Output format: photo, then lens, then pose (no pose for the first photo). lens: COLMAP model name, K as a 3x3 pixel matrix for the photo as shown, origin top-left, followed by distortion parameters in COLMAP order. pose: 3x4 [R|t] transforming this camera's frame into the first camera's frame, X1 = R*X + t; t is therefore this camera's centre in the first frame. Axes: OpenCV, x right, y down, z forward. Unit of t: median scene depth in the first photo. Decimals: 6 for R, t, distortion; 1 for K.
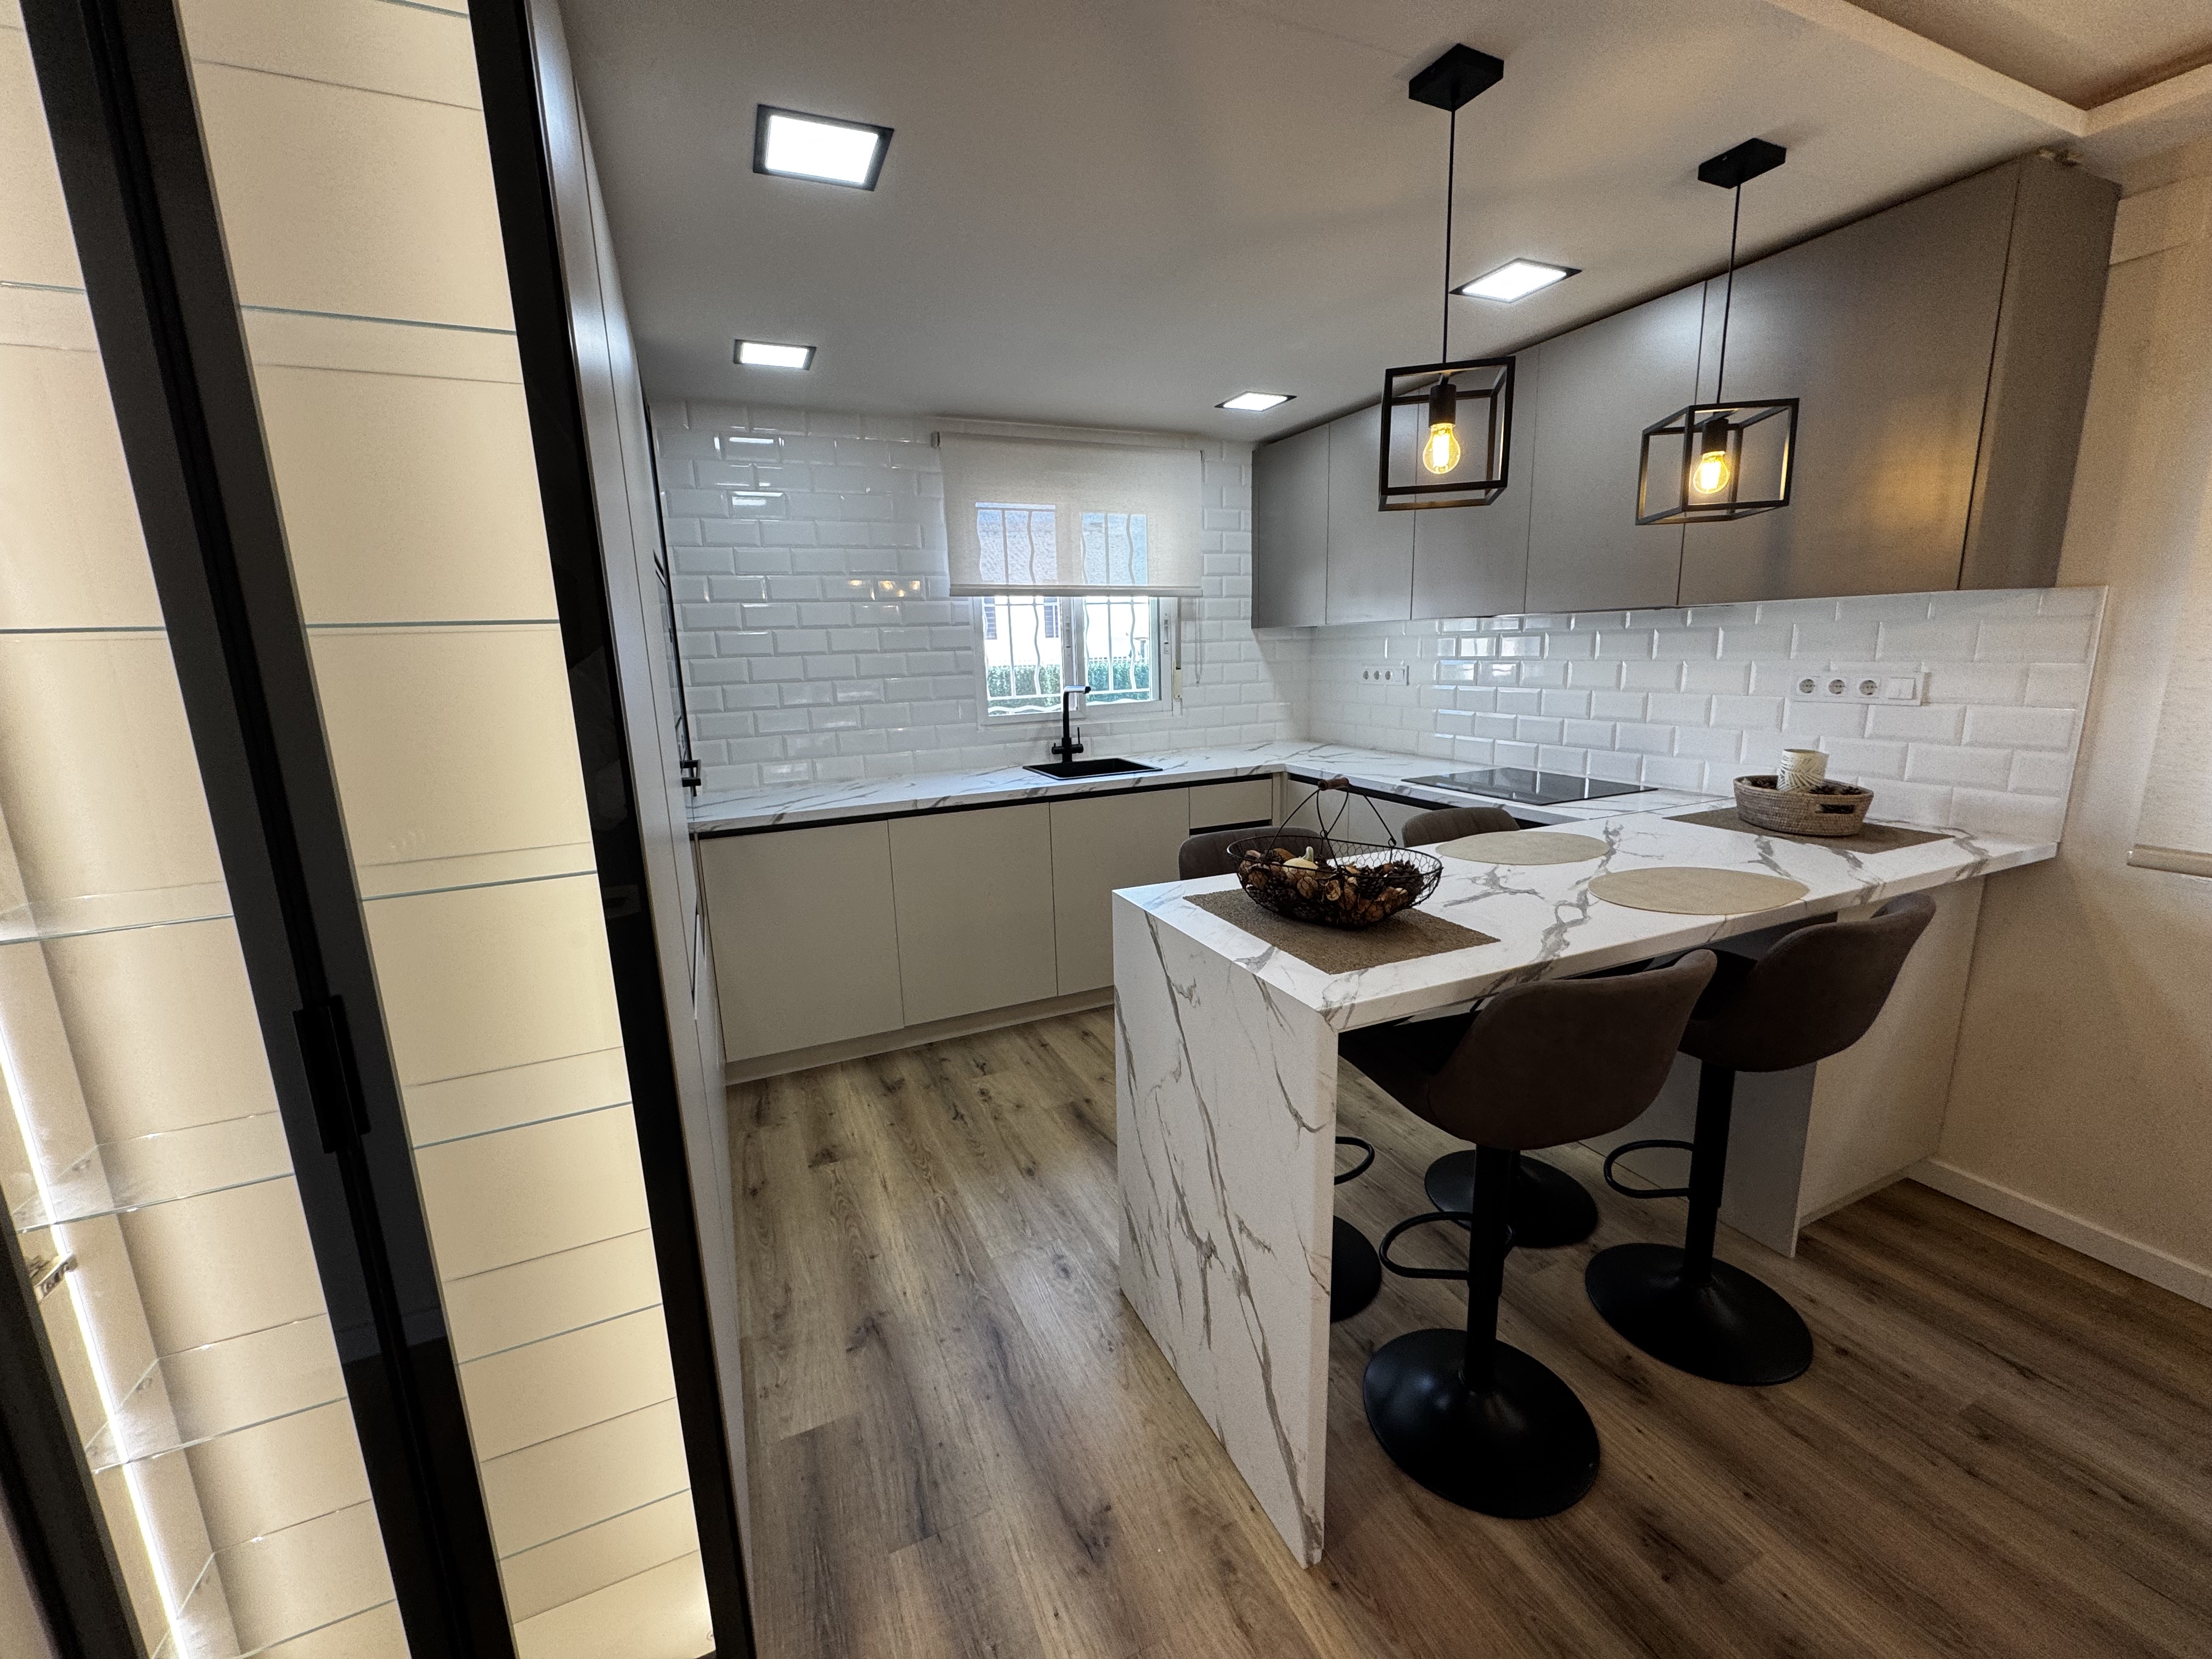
lens RADIAL K [[879.8, 0, 1108.5], [0, 879.8, 824.6], [0, 0, 1]] dist [-0.002634, 0.000042]
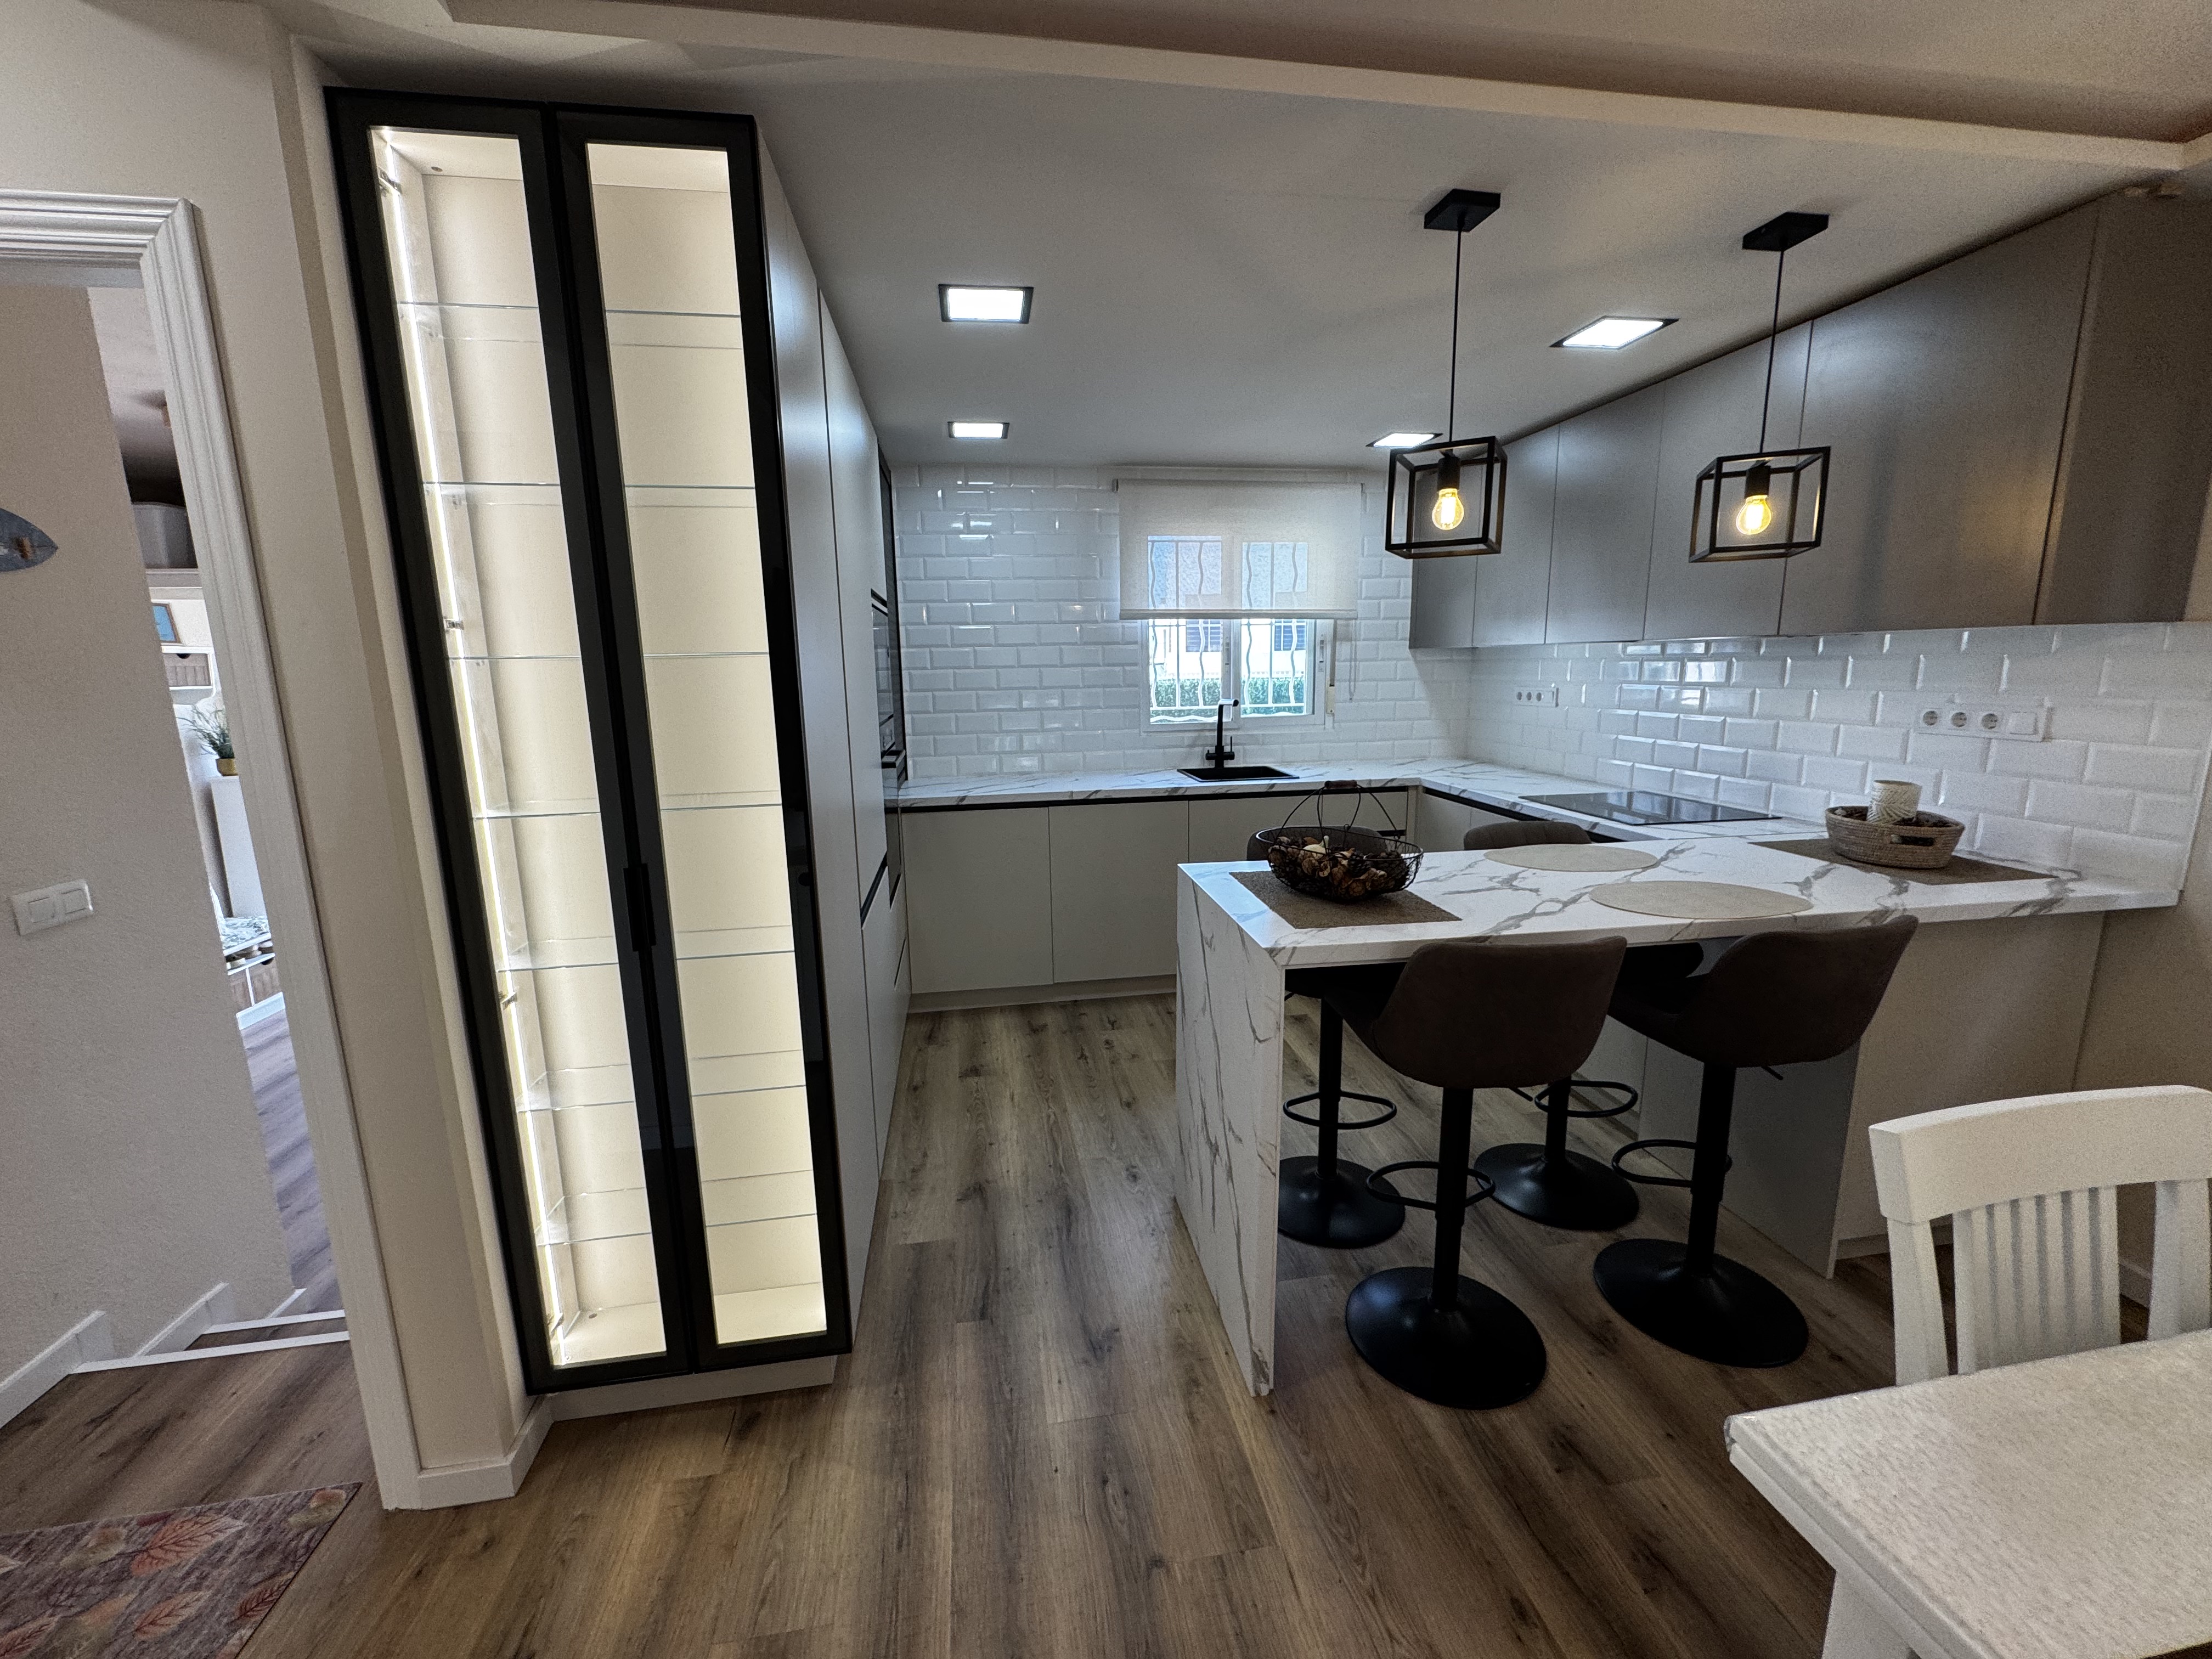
lens RADIAL K [[879.8, 0, 1108.5], [0, 879.8, 824.6], [0, 0, 1]] dist [-0.002634, 0.000042]
pose [[0.964944, 0.061323, -0.255189, 0.136761], [-0.064601, 0.997901, -0.004476, 0.019048], [0.254379, 0.020804, 0.966881, -0.138364]]
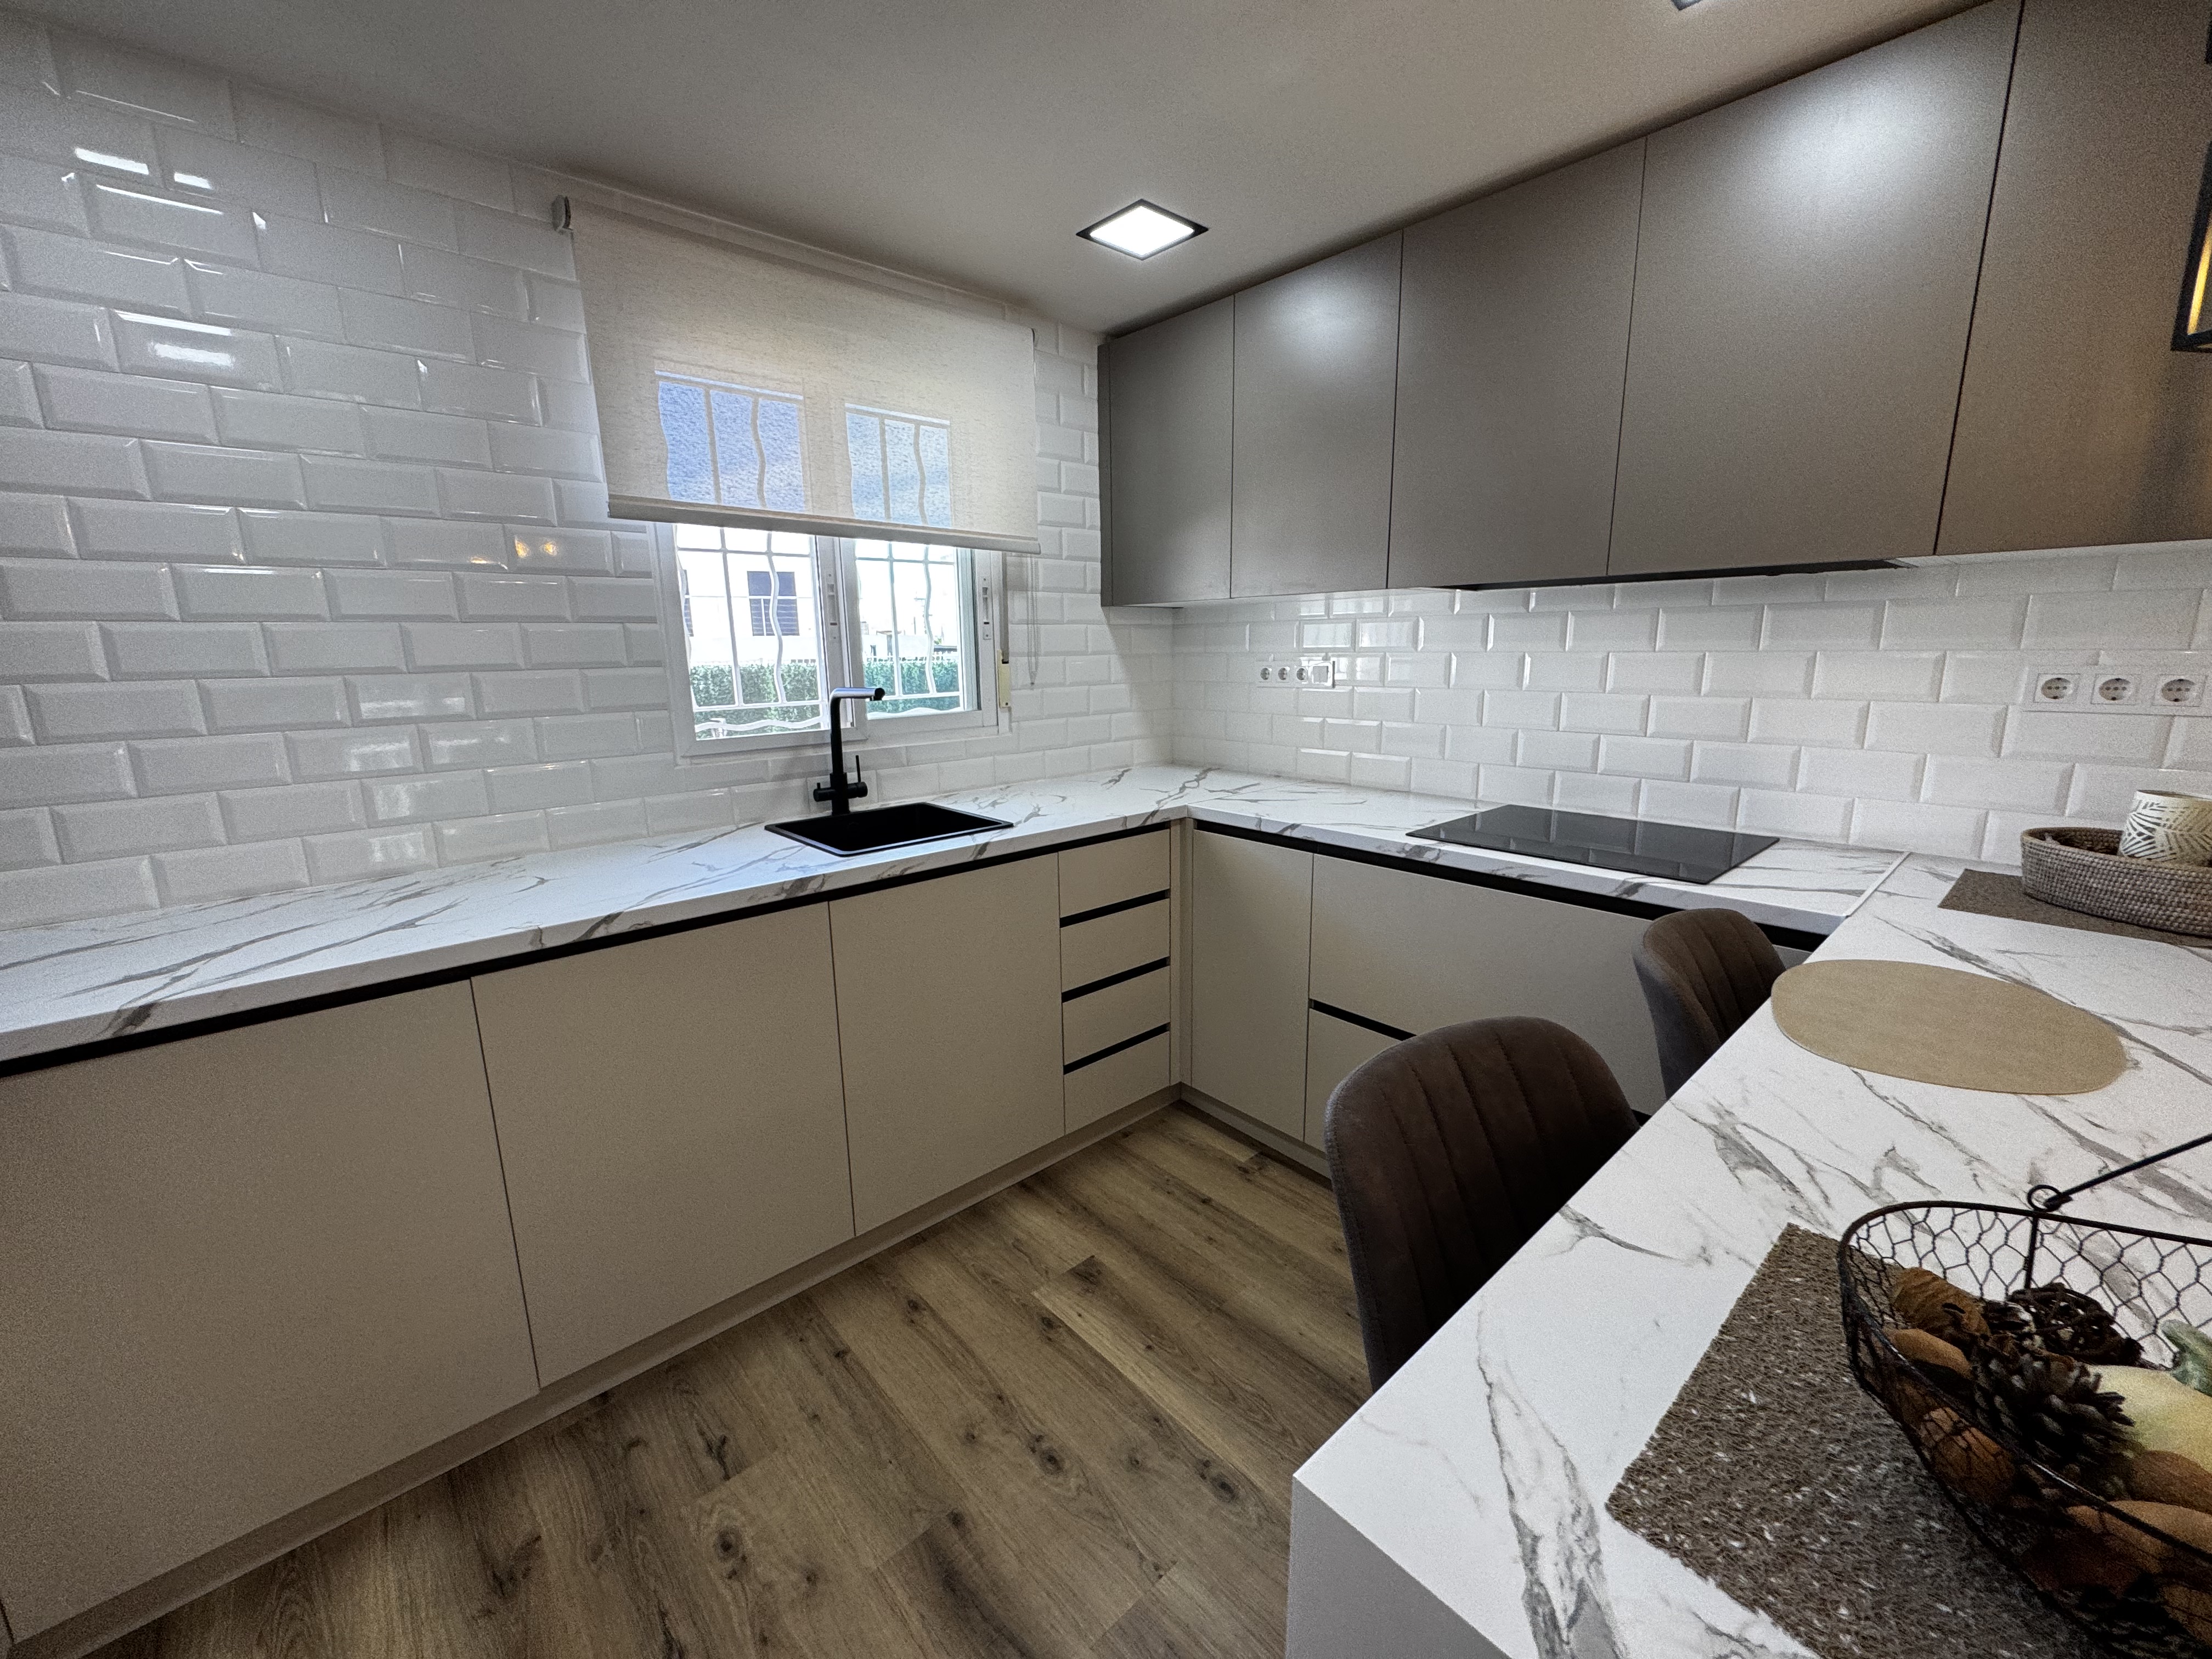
lens RADIAL K [[879.8, 0, 1108.5], [0, 879.8, 824.6], [0, 0, 1]] dist [-0.002634, 0.000042]
pose [[0.952061, -0.044628, 0.302637, -0.071155], [0.046522, 0.998917, 0.000951, -0.071096], [-0.302351, 0.013173, 0.953106, 0.471214]]
